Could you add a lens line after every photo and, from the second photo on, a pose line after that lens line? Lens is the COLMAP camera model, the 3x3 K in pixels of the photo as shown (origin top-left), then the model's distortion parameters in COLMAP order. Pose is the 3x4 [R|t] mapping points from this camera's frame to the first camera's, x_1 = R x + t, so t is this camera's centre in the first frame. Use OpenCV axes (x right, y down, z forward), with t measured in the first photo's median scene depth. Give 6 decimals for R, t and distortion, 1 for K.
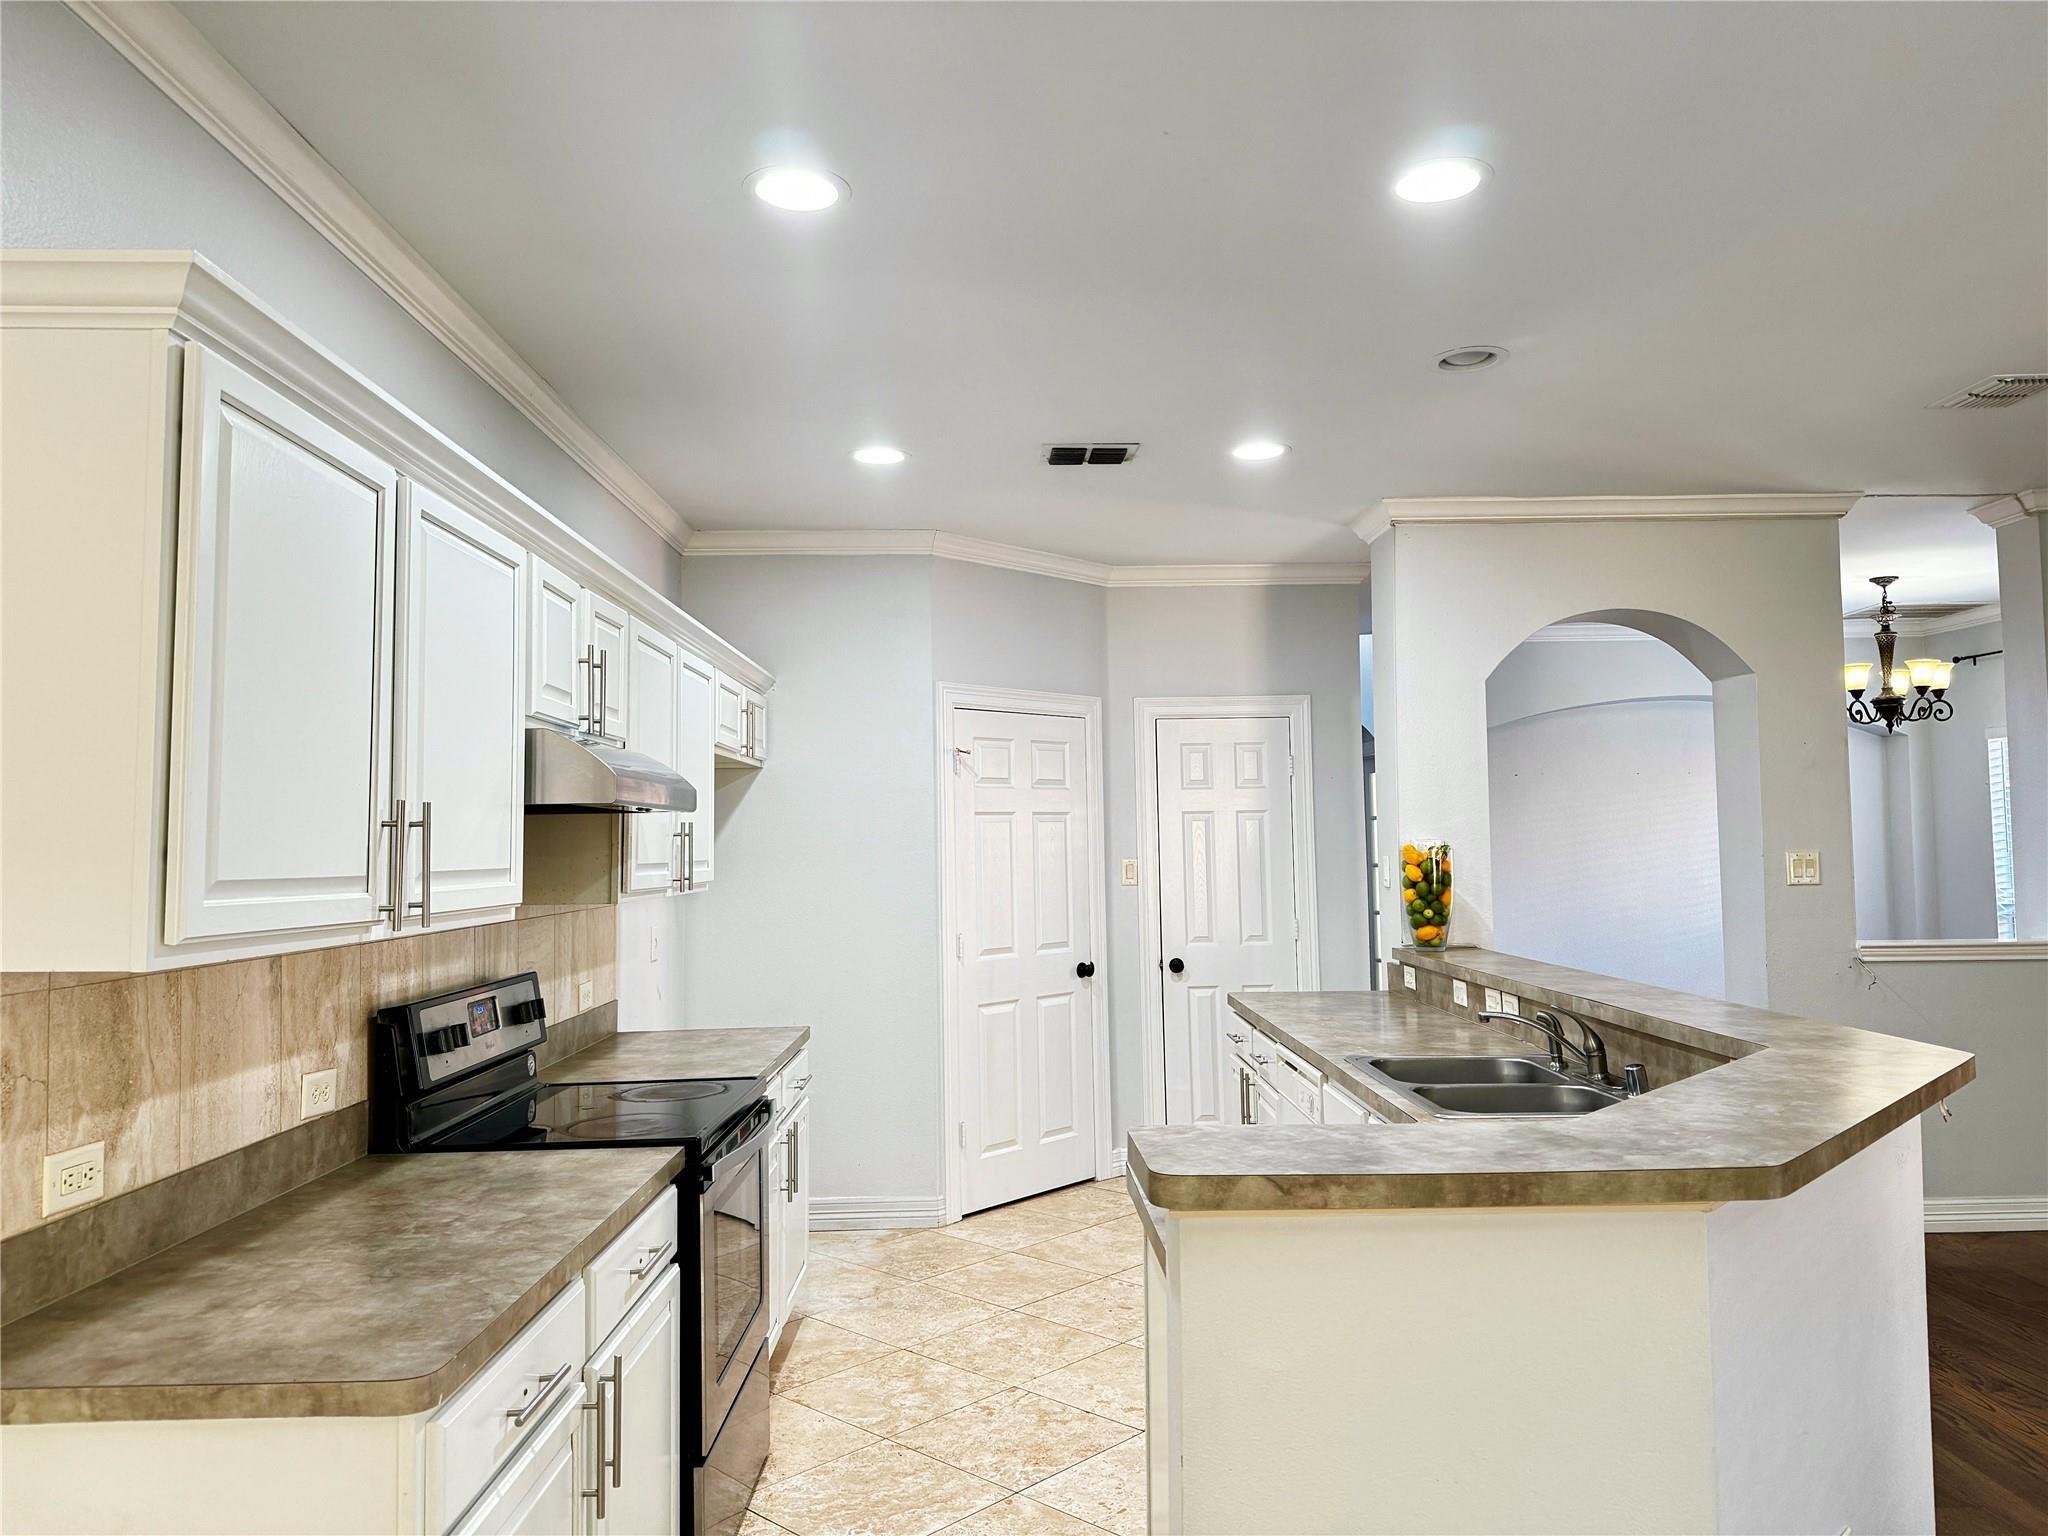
lens RADIAL K [[1469.5, 0, 1032.4], [0, 1469.5, 771.8], [0, 0, 1]] dist [0.036891, -0.017286]
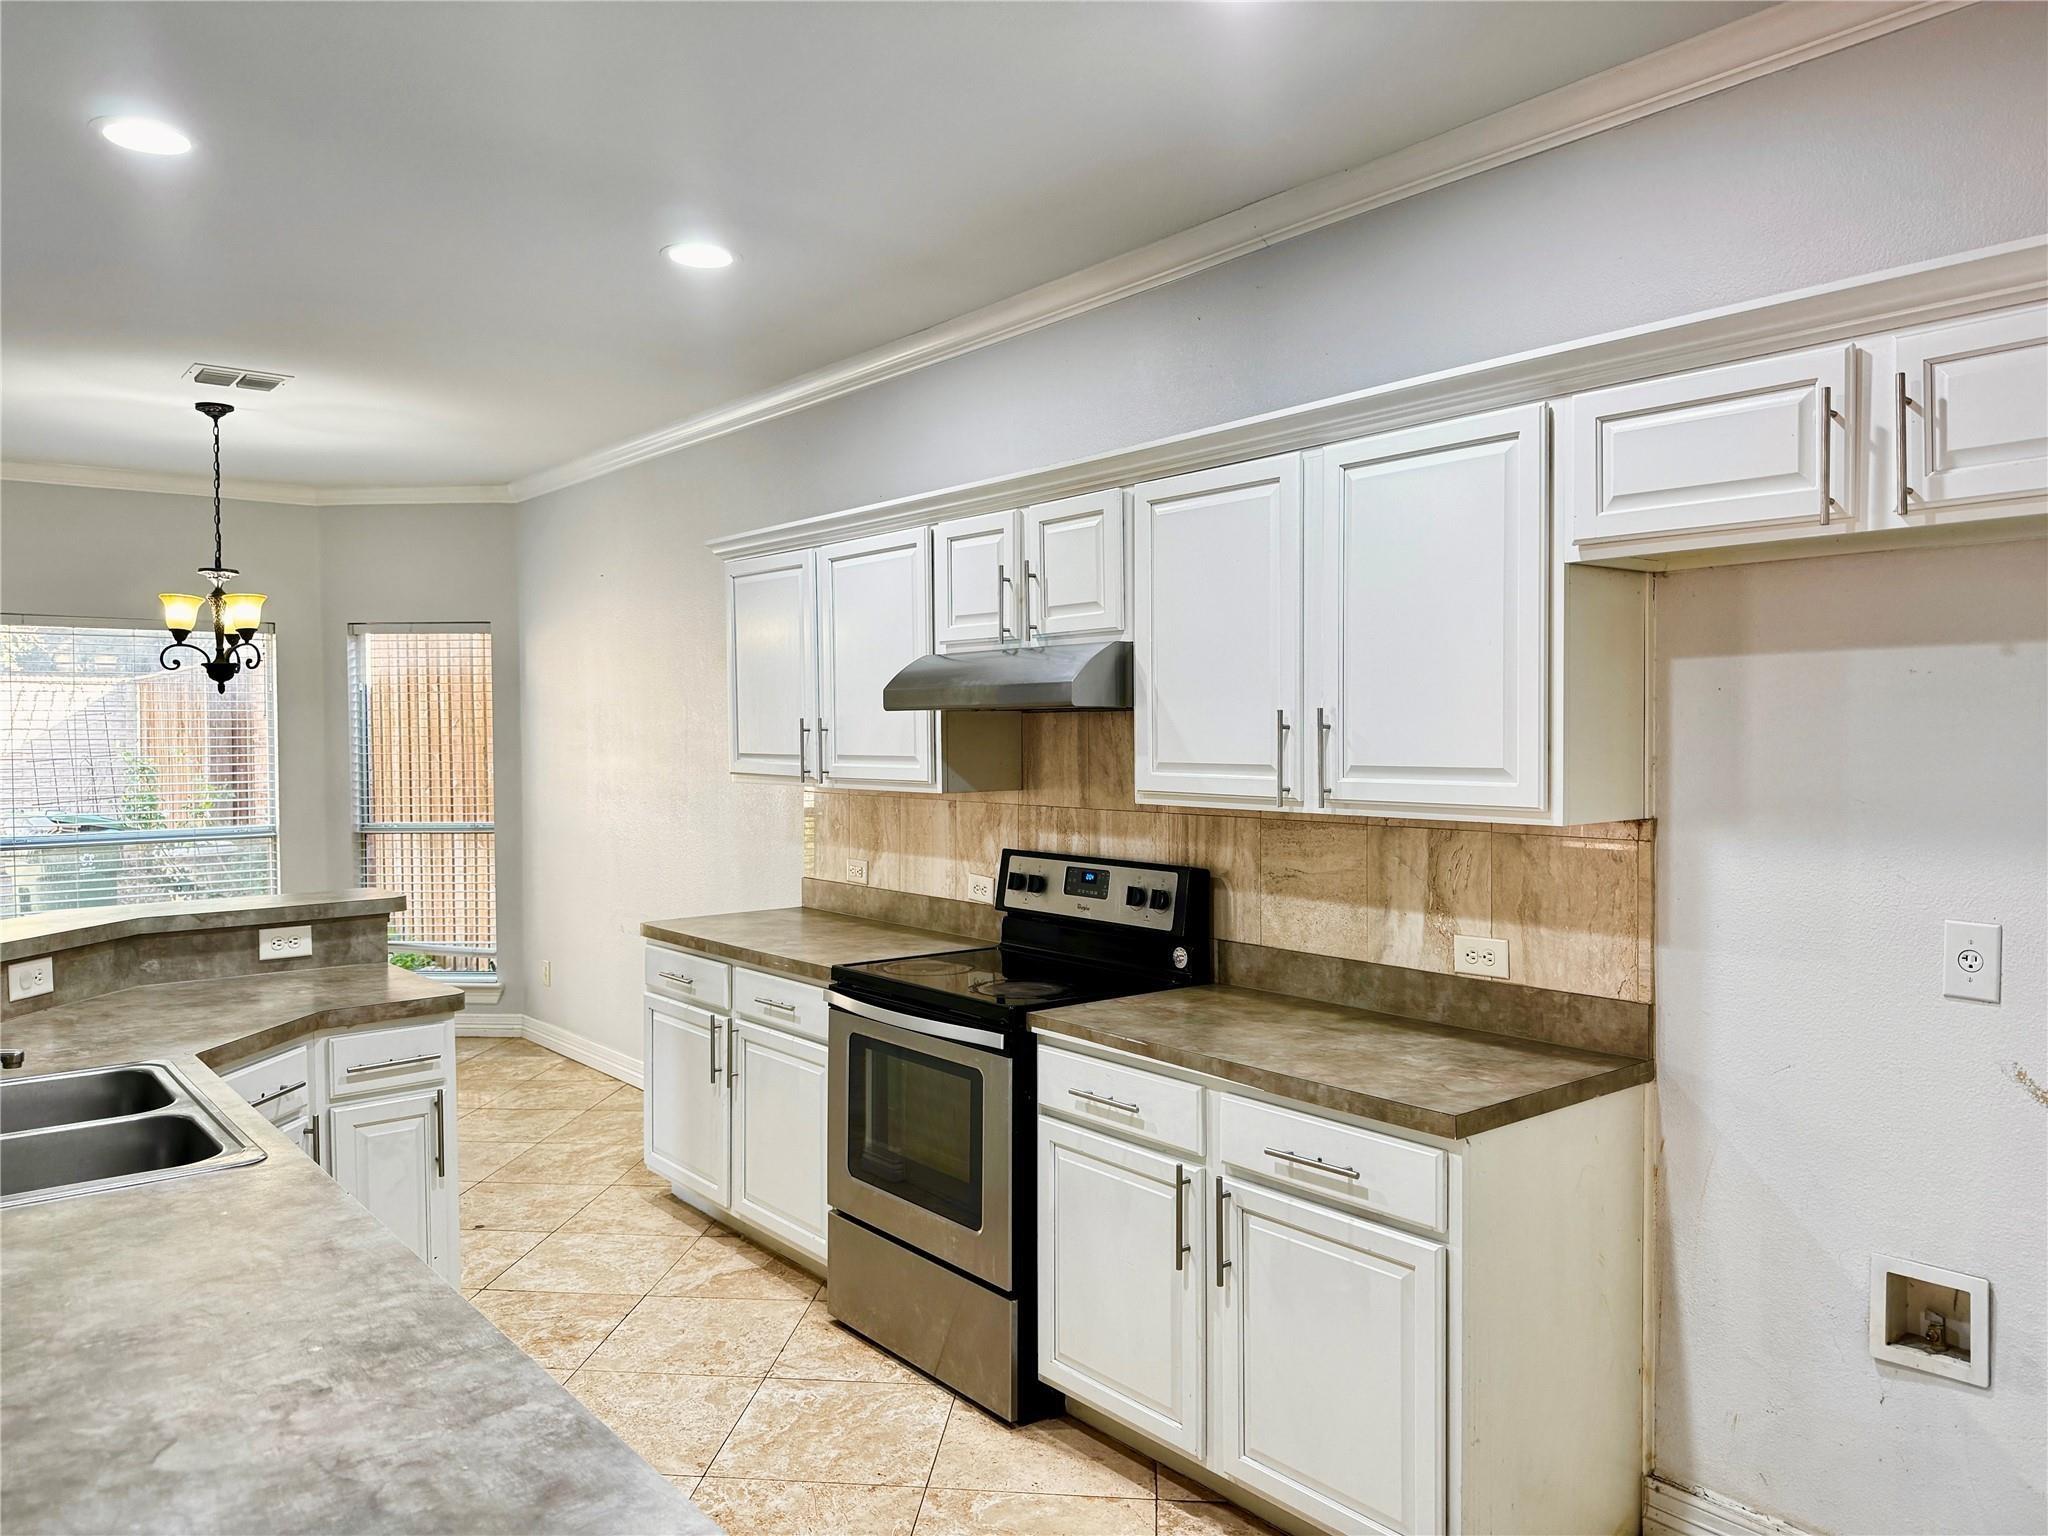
lens RADIAL K [[1469.5, 0, 1018.2], [0, 1469.5, 760.8], [0, 0, 1]] dist [0.036891, -0.017286]
pose [[-0.791238, 0.024555, -0.611015, 0.417746], [0.041489, 0.999047, -0.013578, 0.088950], [0.610099, -0.036094, -0.791502, 2.059874]]
